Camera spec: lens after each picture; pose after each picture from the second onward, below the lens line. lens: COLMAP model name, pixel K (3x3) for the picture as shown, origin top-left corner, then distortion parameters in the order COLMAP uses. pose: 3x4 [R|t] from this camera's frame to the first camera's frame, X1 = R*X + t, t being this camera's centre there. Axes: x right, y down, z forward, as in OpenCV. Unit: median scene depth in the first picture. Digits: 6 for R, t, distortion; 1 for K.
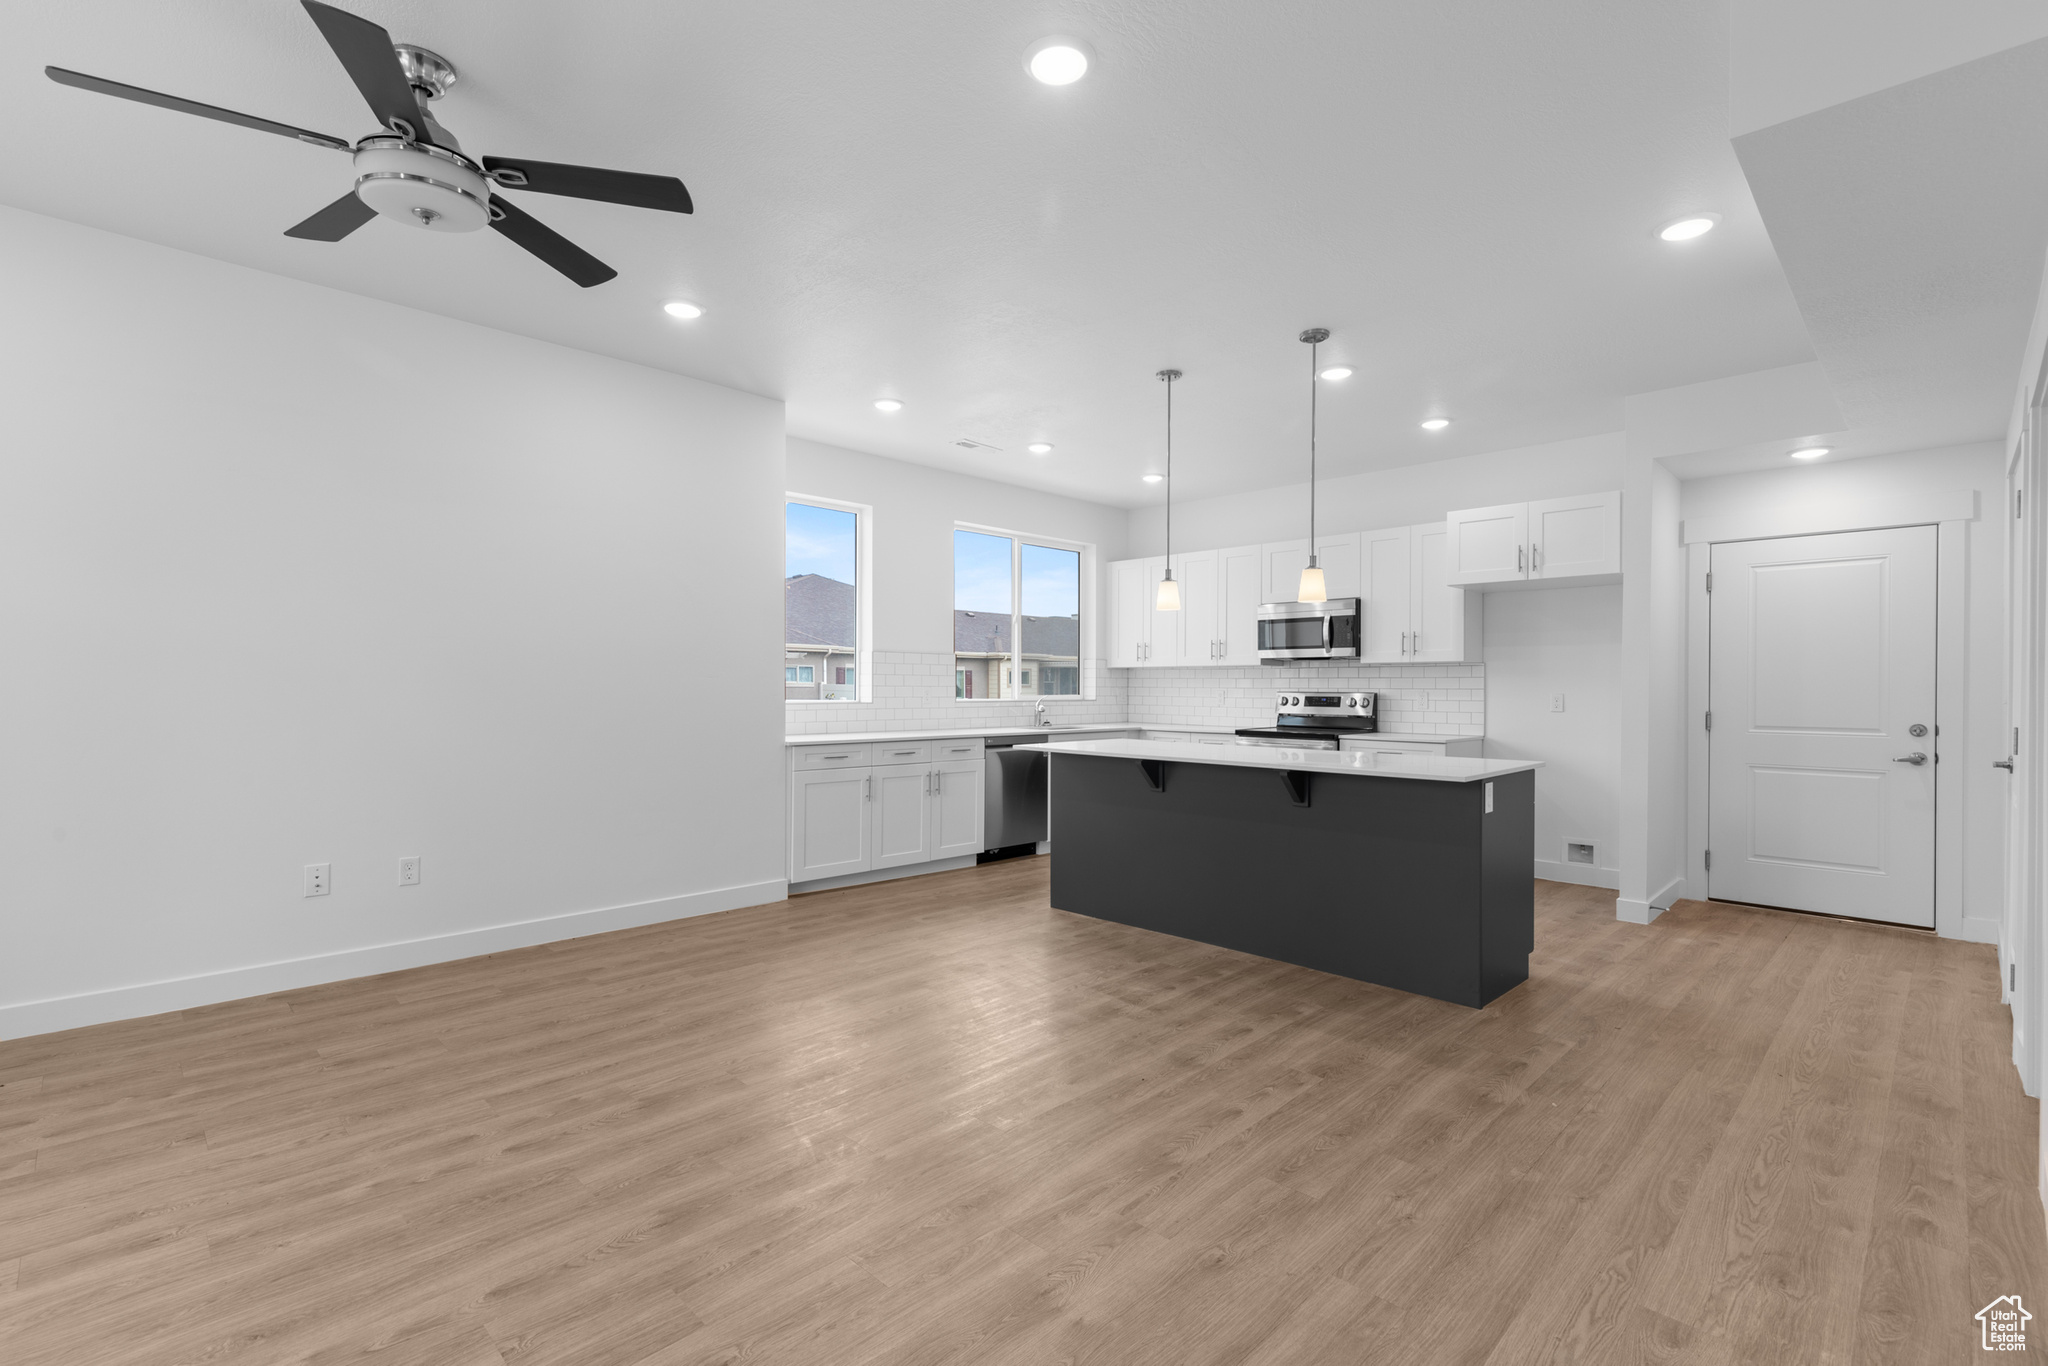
lens RADIAL K [[922.4, 0, 1022.0], [0, 922.4, 693.6], [0, 0, 1]] dist [0.008220, -0.000385]
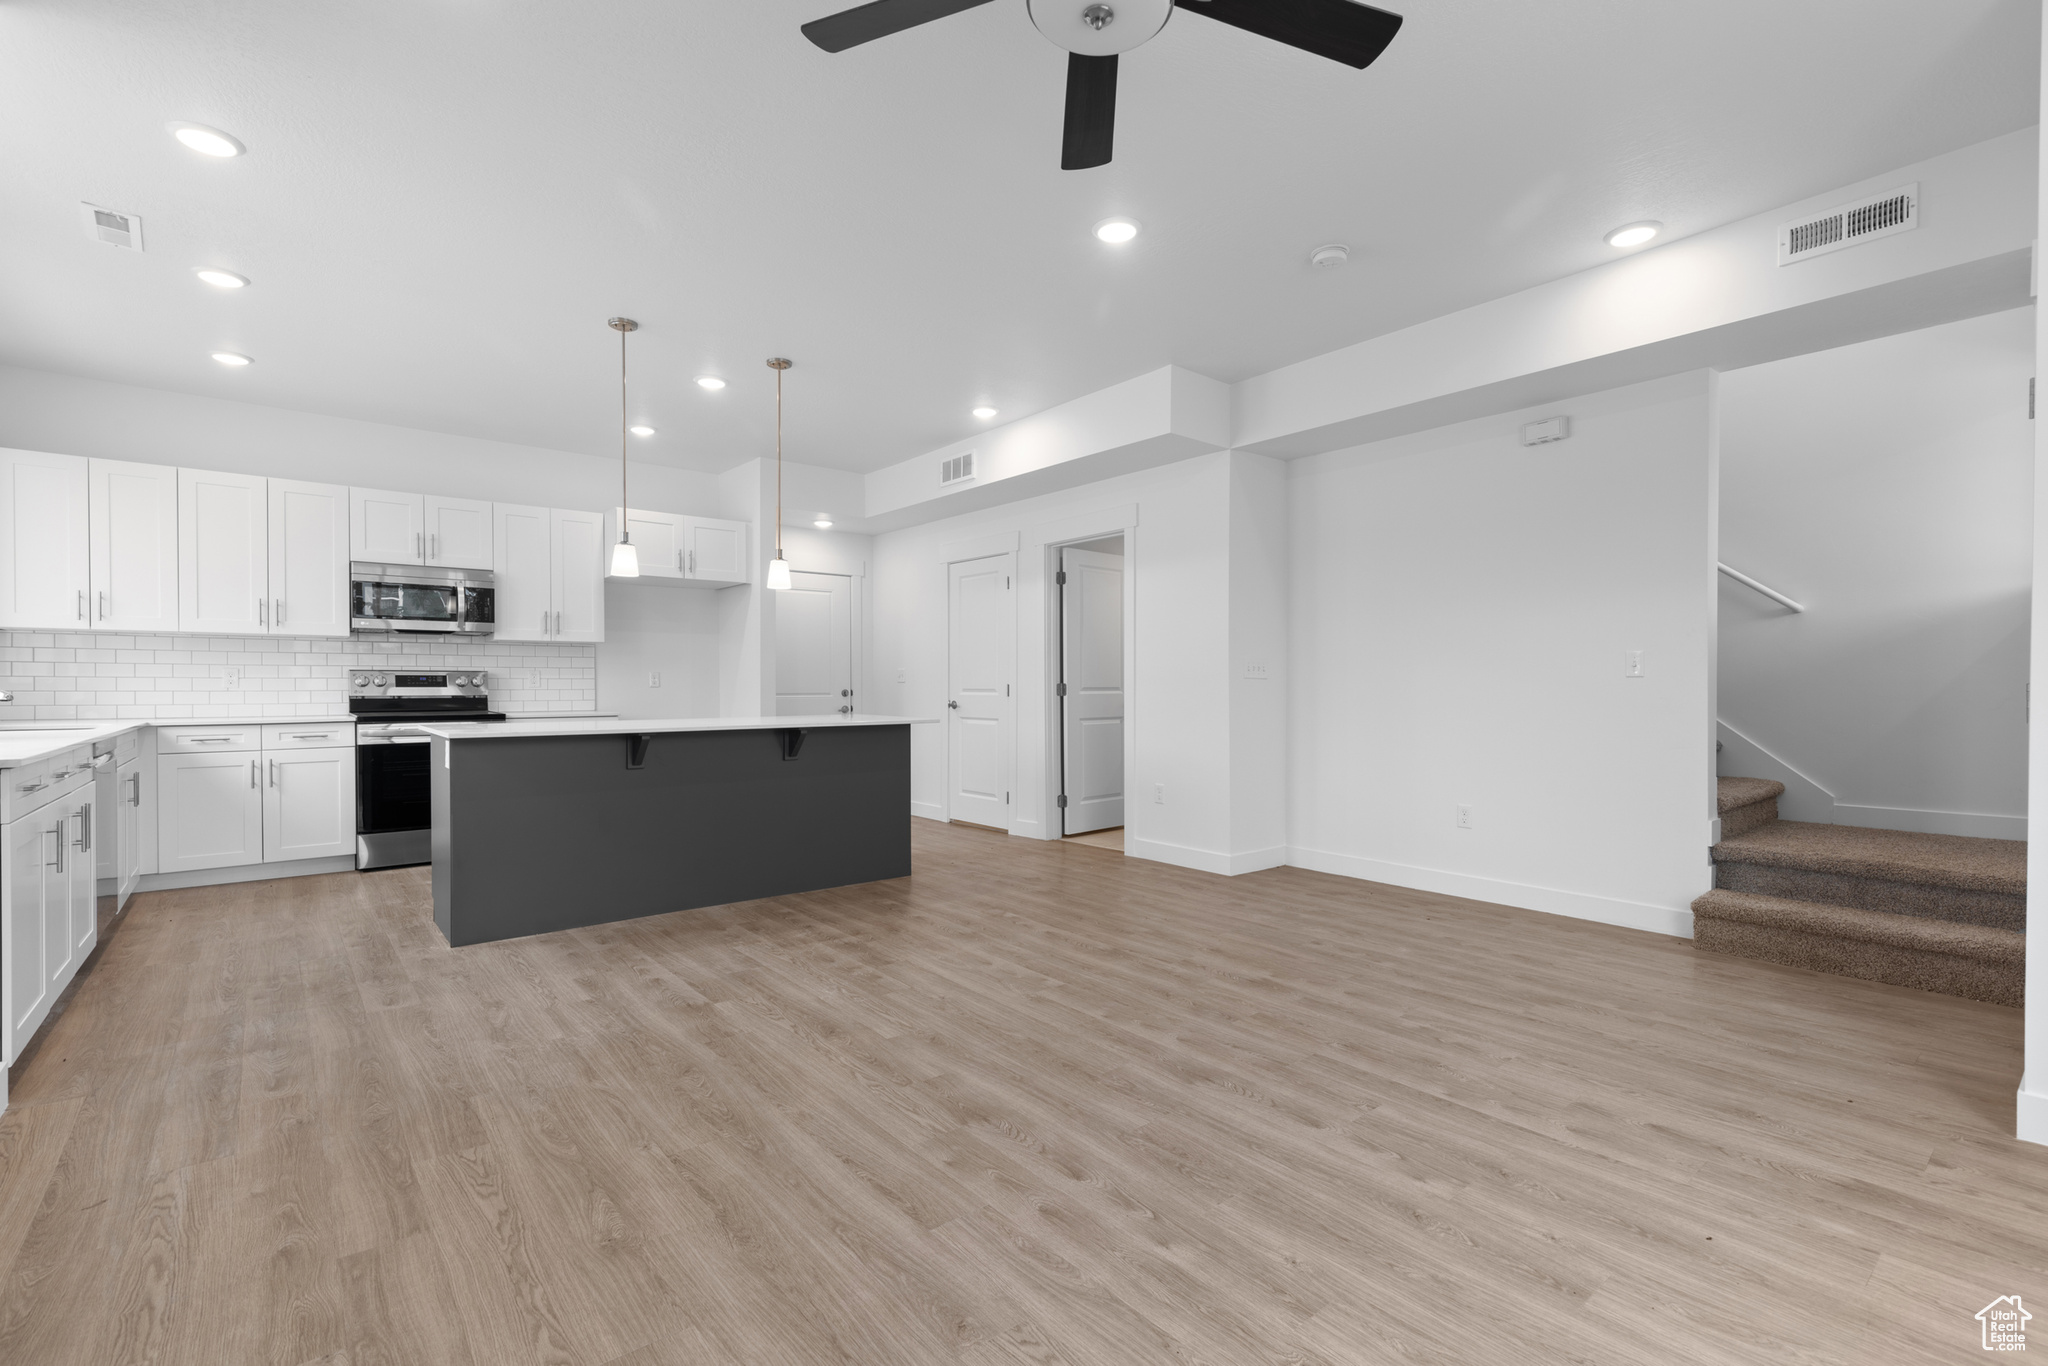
lens RADIAL K [[917.2, 0, 1019.9], [0, 917.2, 694.8], [0, 0, 1]] dist [0.006679, -0.000313]
pose [[0.101028, -0.015657, 0.994760, -0.634149], [0.008973, 0.999850, 0.014826, 0.017703], [-0.994843, 0.007428, 0.101153, 0.441246]]
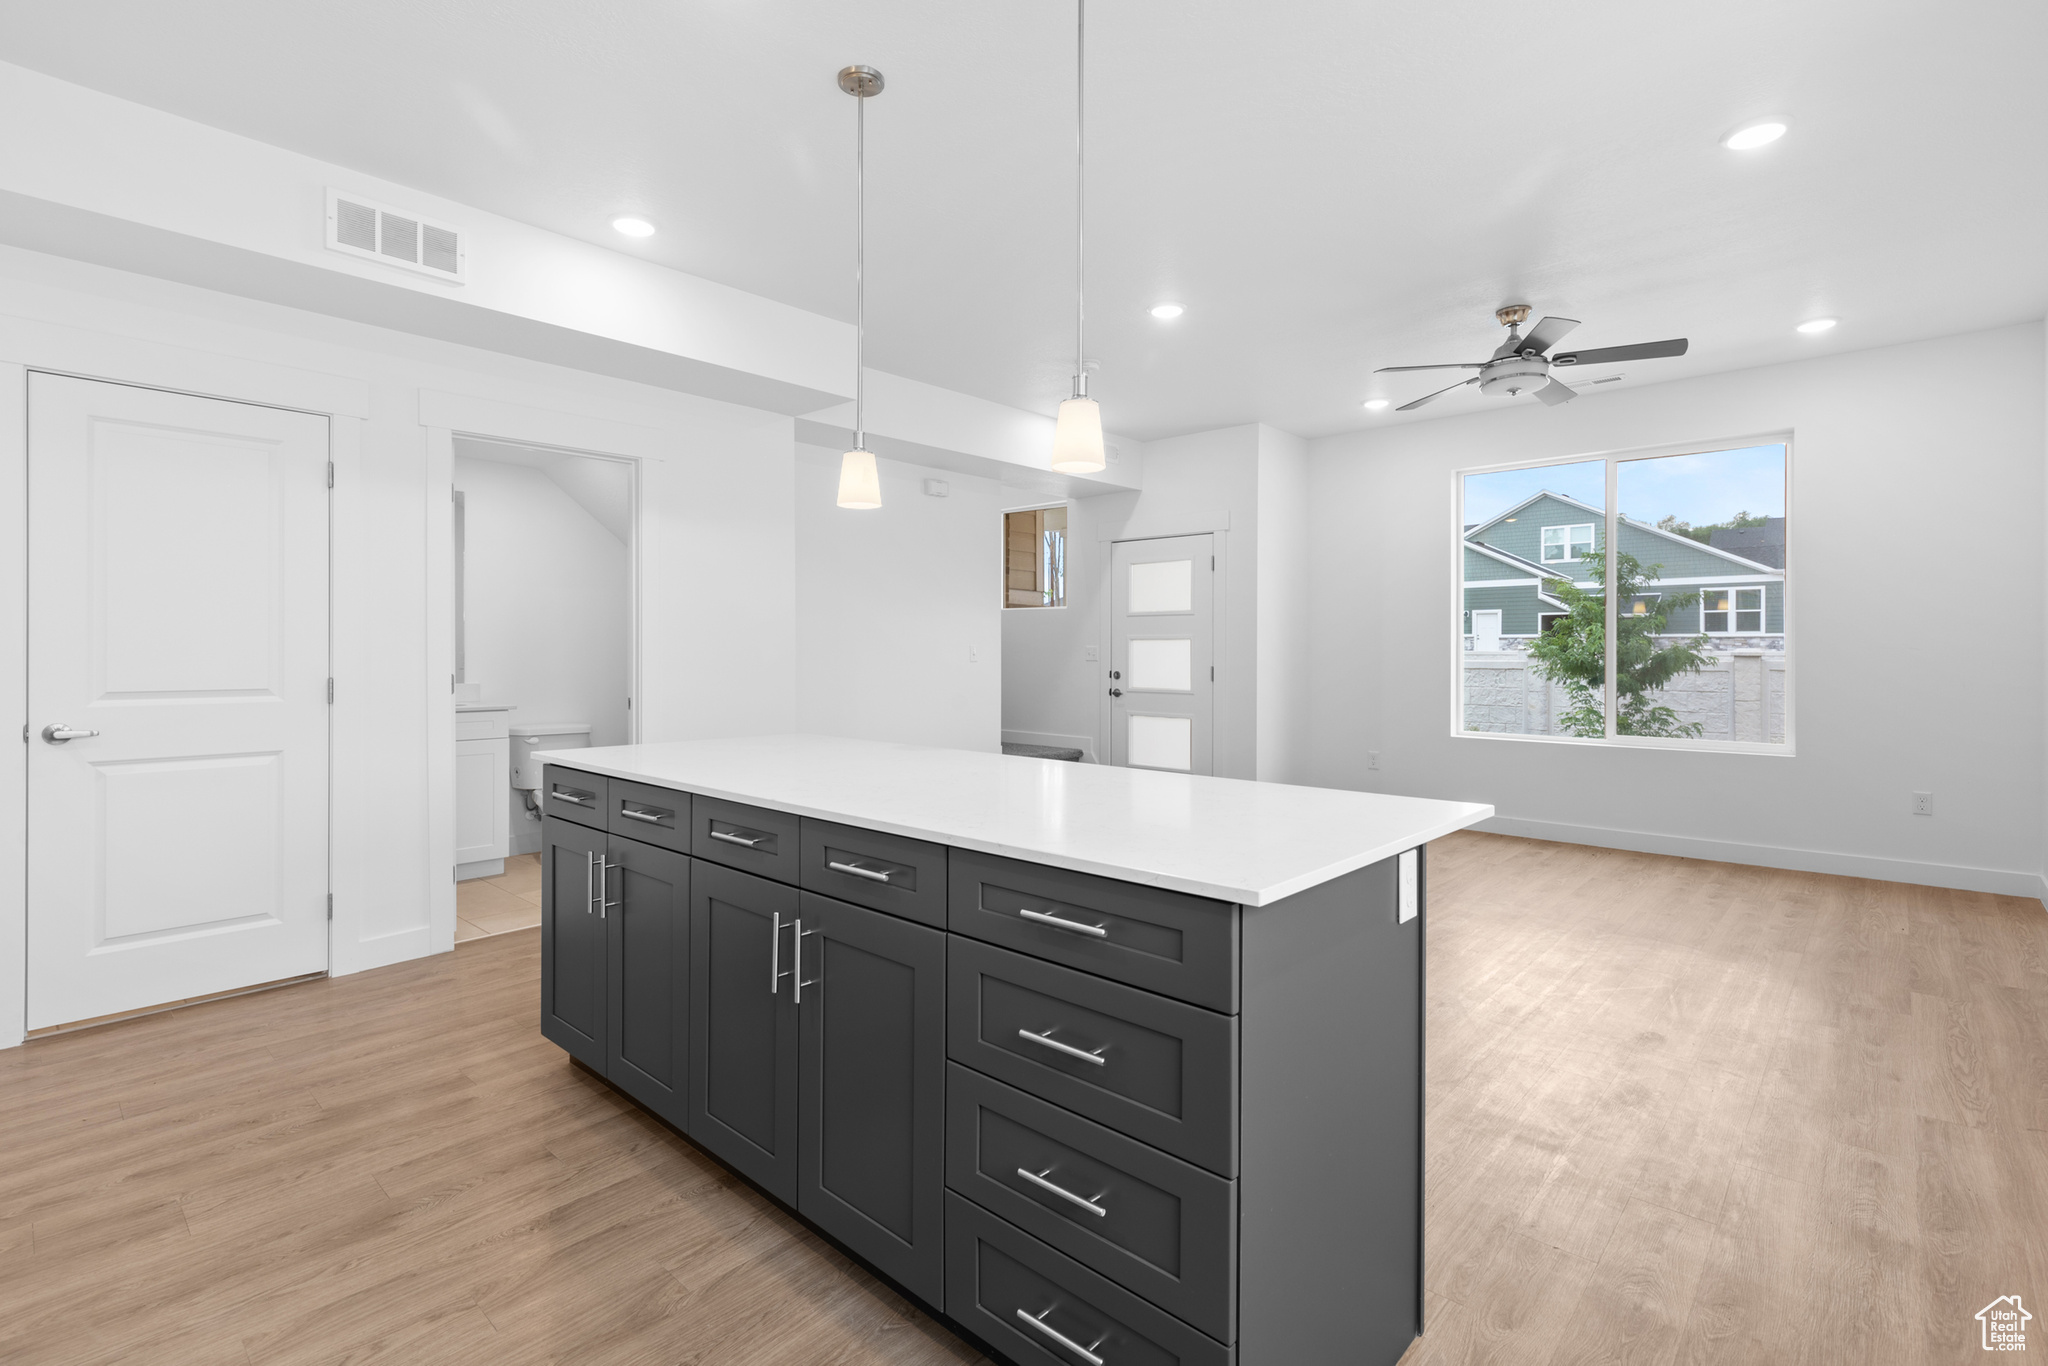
lens RADIAL K [[955.6, 0, 1024.0], [0, 955.6, 651.2], [0, 0, 1]] dist [0.002390, 0.000440]
pose [[-0.999051, -0.007398, -0.042916, 0.177627], [-0.007701, 0.999947, 0.006895, -0.004474], [0.042862, 0.007219, -0.999055, 1.266382]]
